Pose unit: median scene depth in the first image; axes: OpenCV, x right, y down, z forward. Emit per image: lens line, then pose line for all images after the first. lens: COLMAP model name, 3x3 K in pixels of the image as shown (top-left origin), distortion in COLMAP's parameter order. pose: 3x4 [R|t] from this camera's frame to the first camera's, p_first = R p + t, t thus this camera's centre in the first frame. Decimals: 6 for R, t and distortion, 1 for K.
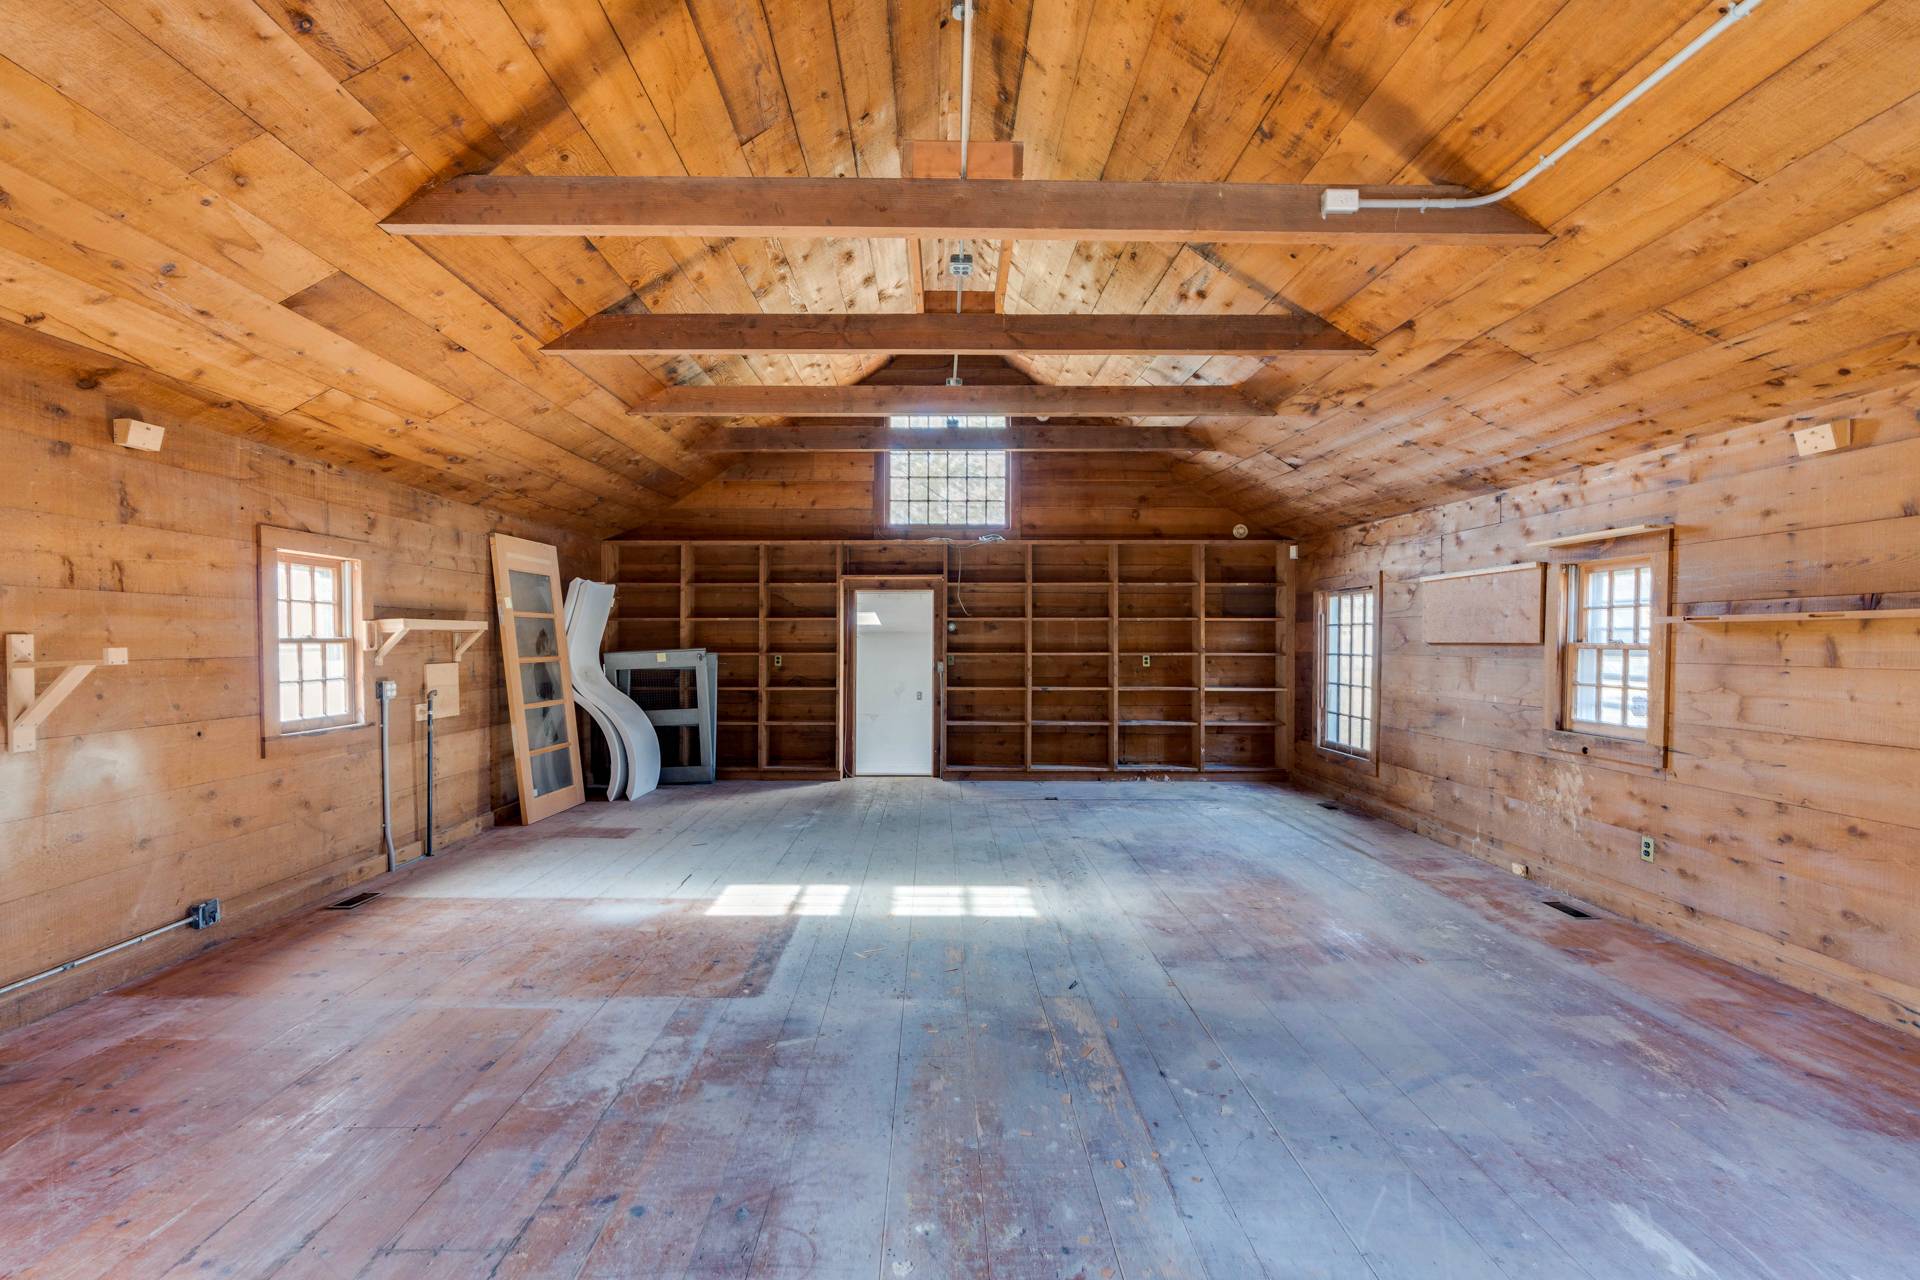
lens RADIAL K [[866.3, 0, 960.0], [0, 866.3, 640.0], [0, 0, 1]] dist [0.001018, 0.000699]
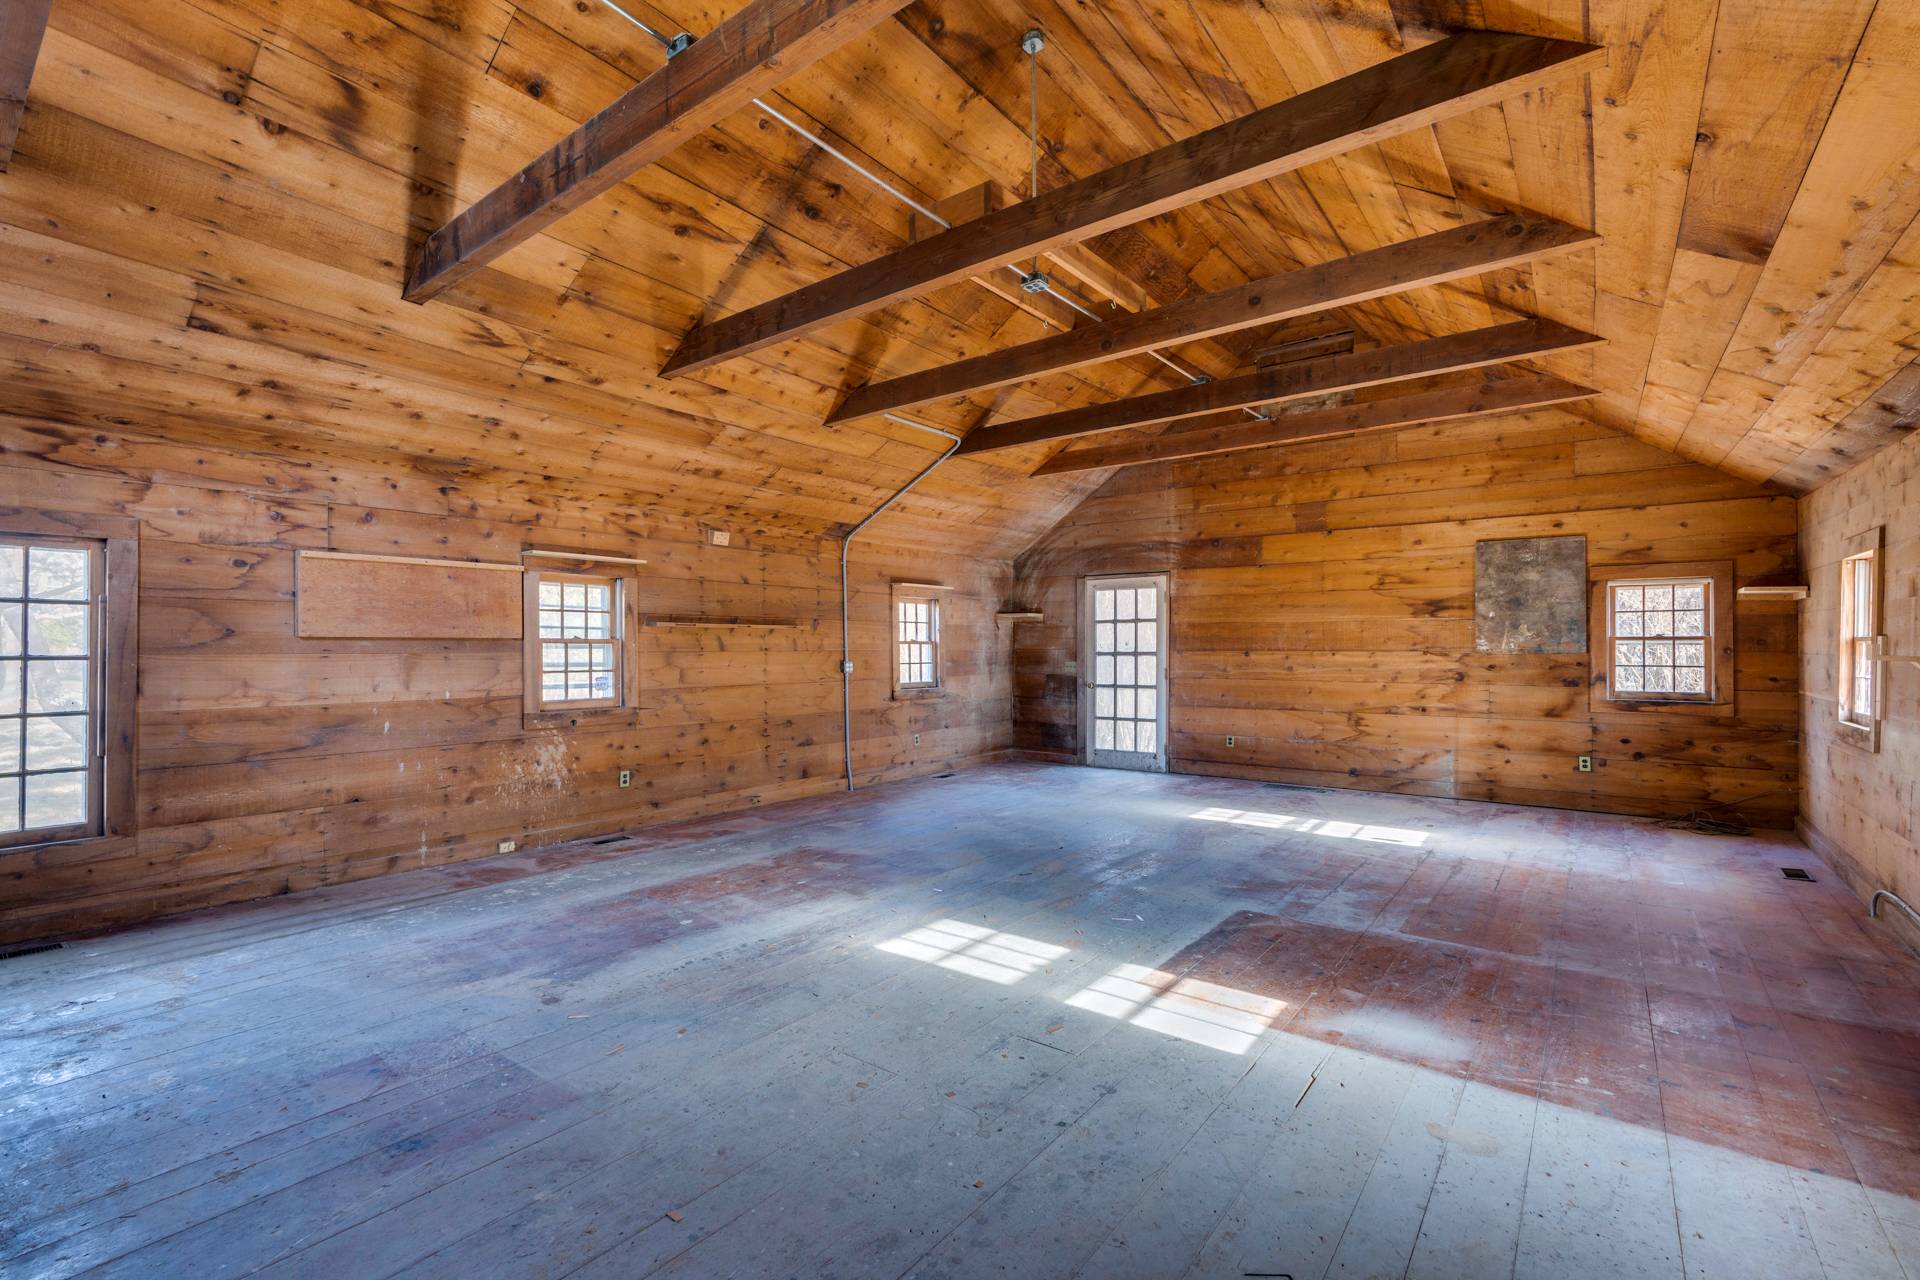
lens RADIAL K [[817.6, 0, 960.0], [0, 817.6, 640.0], [0, 0, 1]] dist [0.000201, 0.000041]
pose [[-0.772089, -0.001264, 0.635513, -0.570633], [-0.005098, 0.999978, -0.004205, 0.009012], [-0.635494, -0.006486, -0.772078, 1.847611]]
